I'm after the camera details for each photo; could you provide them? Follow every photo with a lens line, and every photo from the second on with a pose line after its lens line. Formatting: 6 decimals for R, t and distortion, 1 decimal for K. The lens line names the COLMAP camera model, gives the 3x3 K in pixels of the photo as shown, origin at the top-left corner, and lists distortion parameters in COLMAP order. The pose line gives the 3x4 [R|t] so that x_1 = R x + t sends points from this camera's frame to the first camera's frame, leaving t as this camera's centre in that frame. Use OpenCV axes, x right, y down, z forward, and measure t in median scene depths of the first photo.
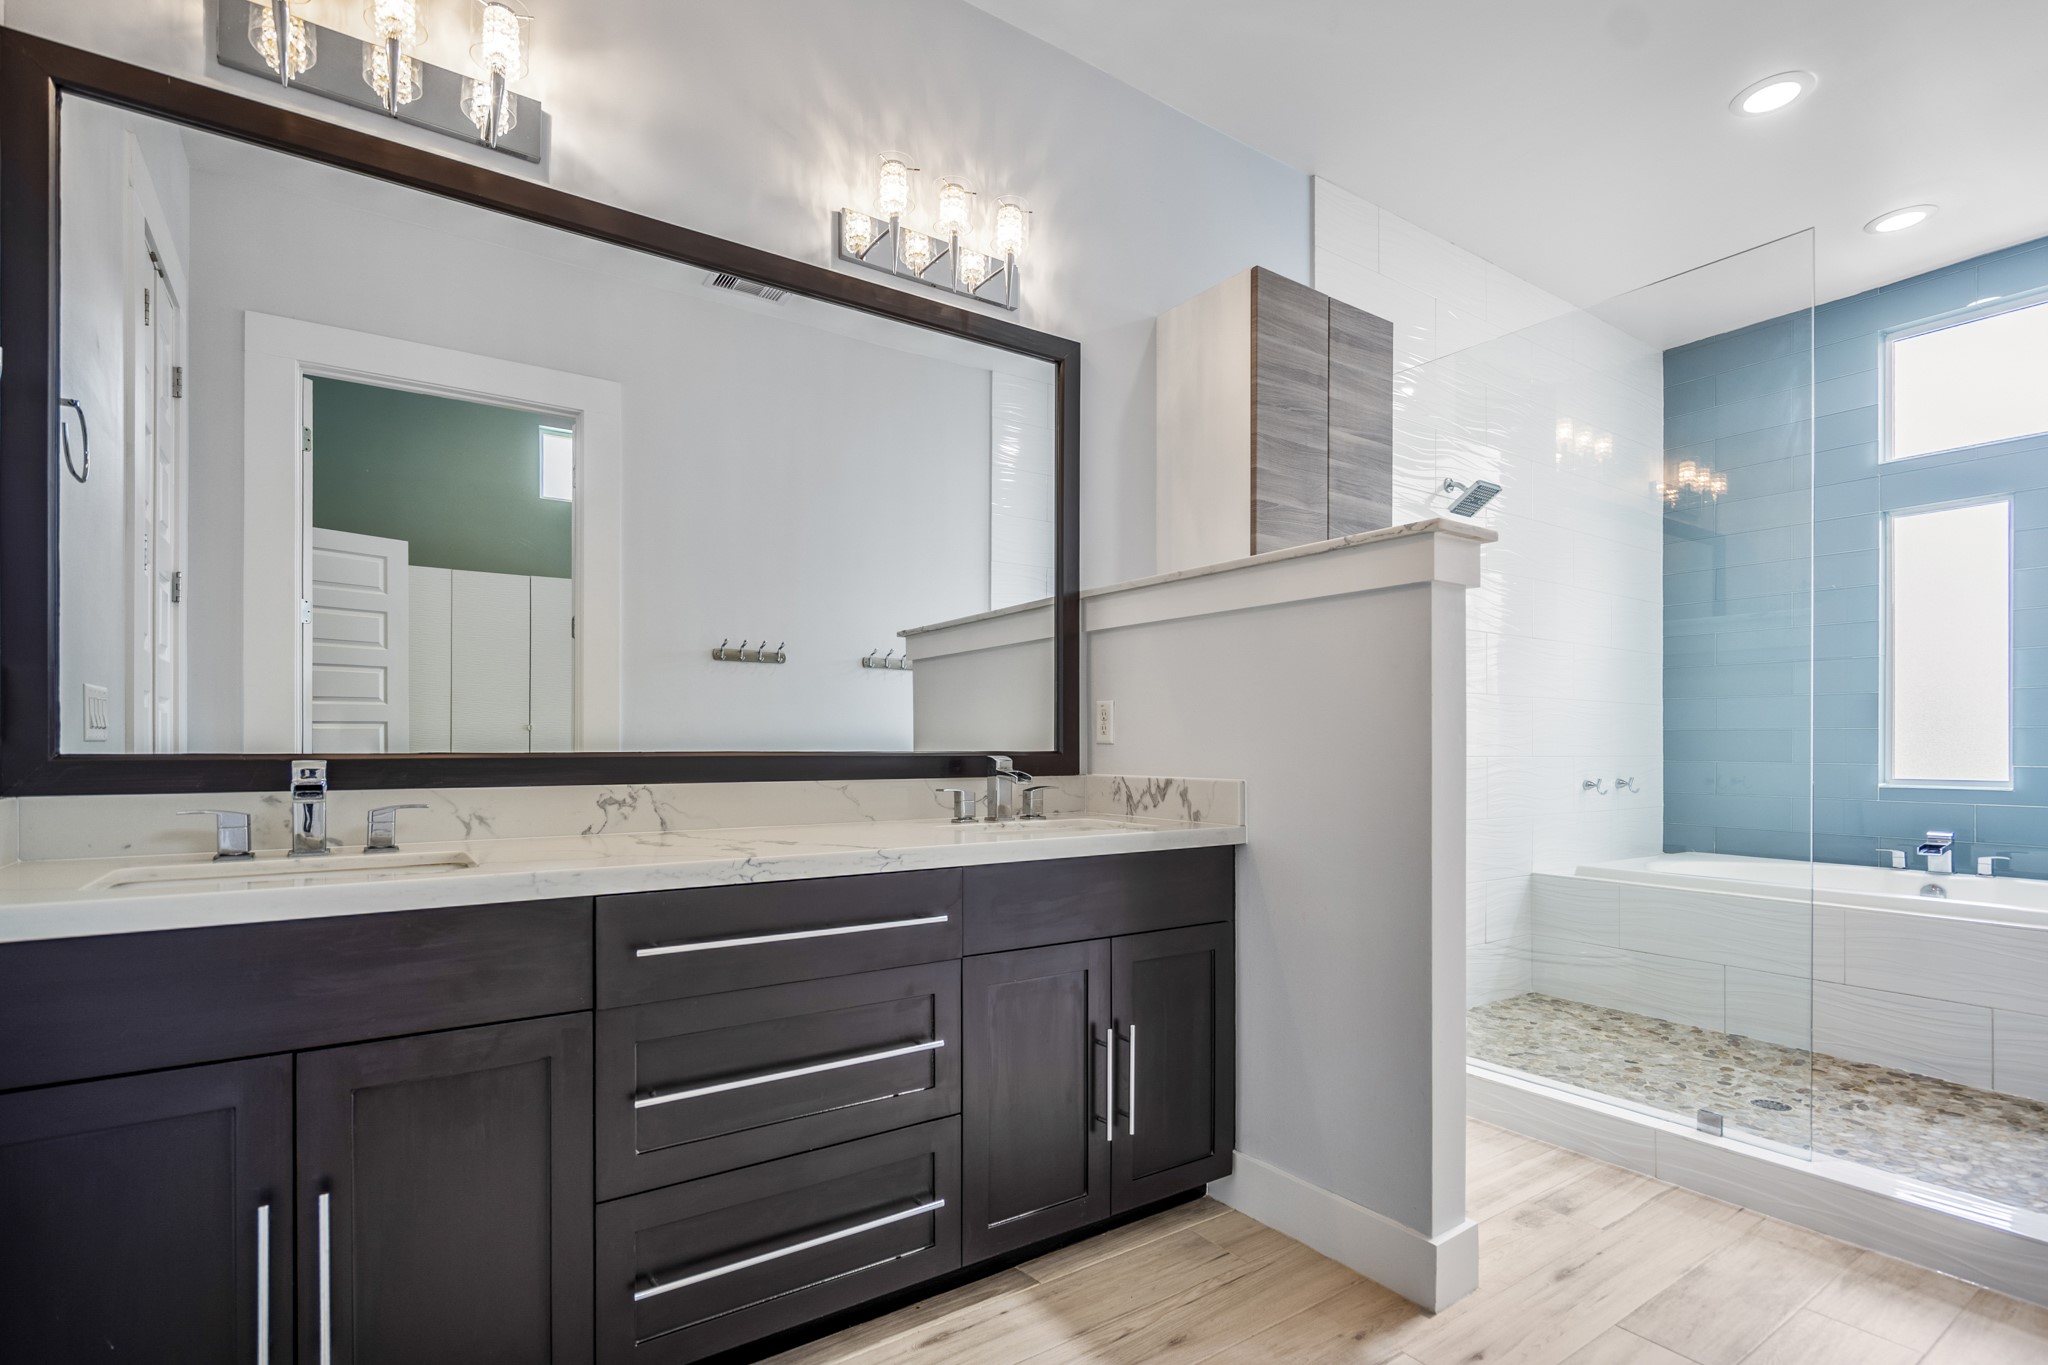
lens RADIAL K [[954.1, 0, 1018.7], [0, 954.1, 738.0], [0, 0, 1]] dist [0.000416, -0.001377]
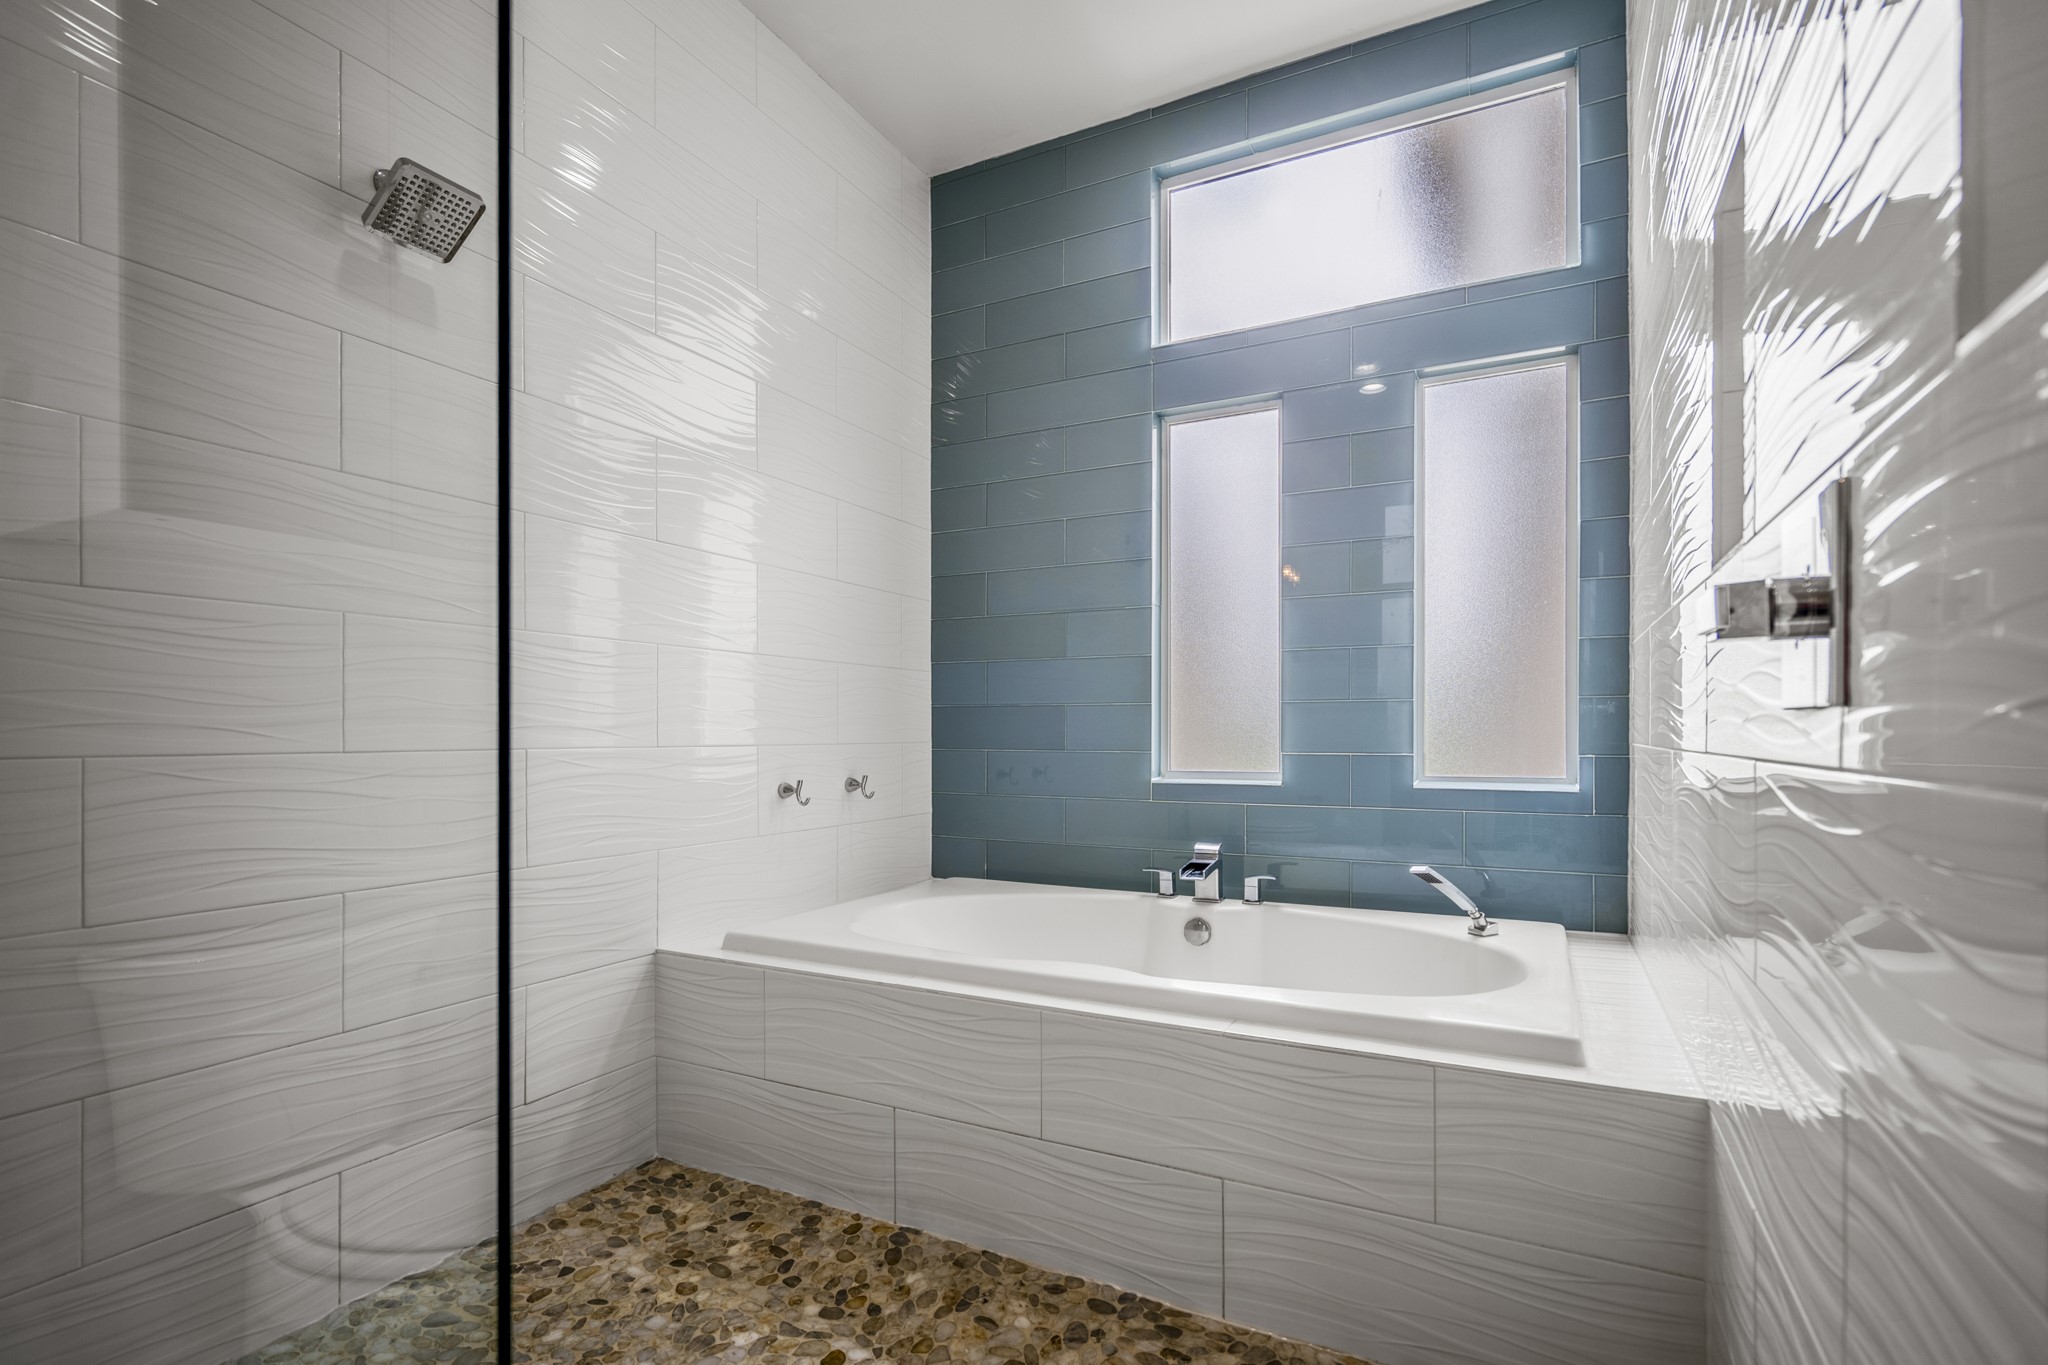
lens RADIAL K [[983.9, 0, 992.0], [0, 983.9, 745.2], [0, 0, 1]] dist [-0.003130, 0.006626]
pose [[0.885186, -0.008851, 0.465152, 0.503870], [-0.000210, 0.999811, 0.019424, 0.008007], [-0.465236, -0.017292, 0.885018, 0.438933]]
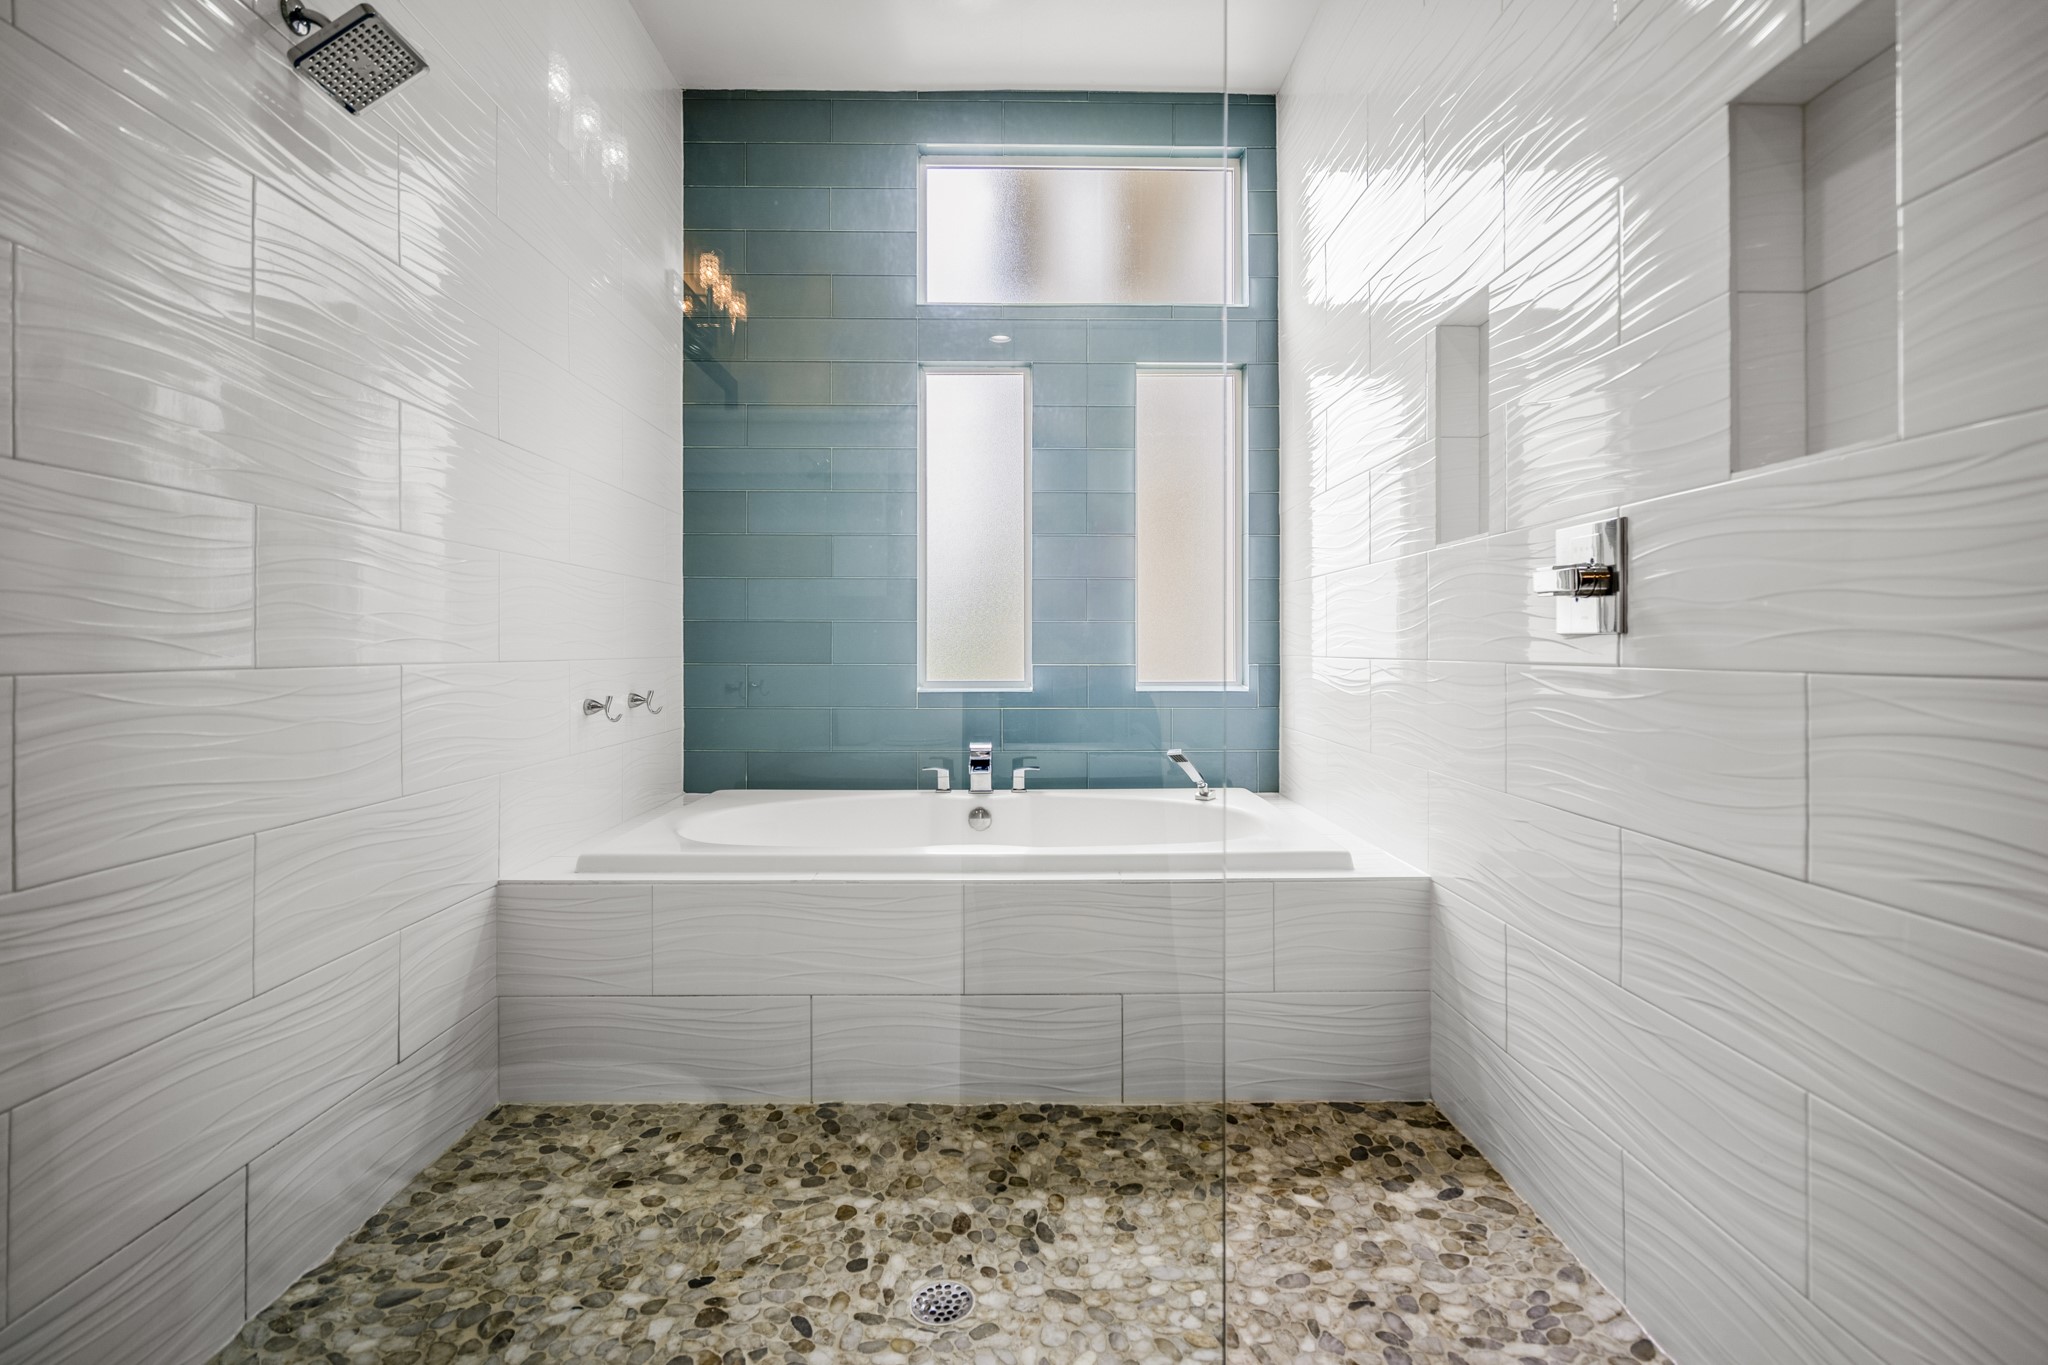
lens RADIAL K [[973.1, 0, 1029.7], [0, 973.1, 670.5], [0, 0, 1]] dist [0.000278, 0.000285]
pose [[0.550517, -0.019535, 0.834596, 0.288200], [-0.005953, 0.999609, 0.027324, 0.009736], [-0.834803, -0.020011, 0.550185, 0.524877]]
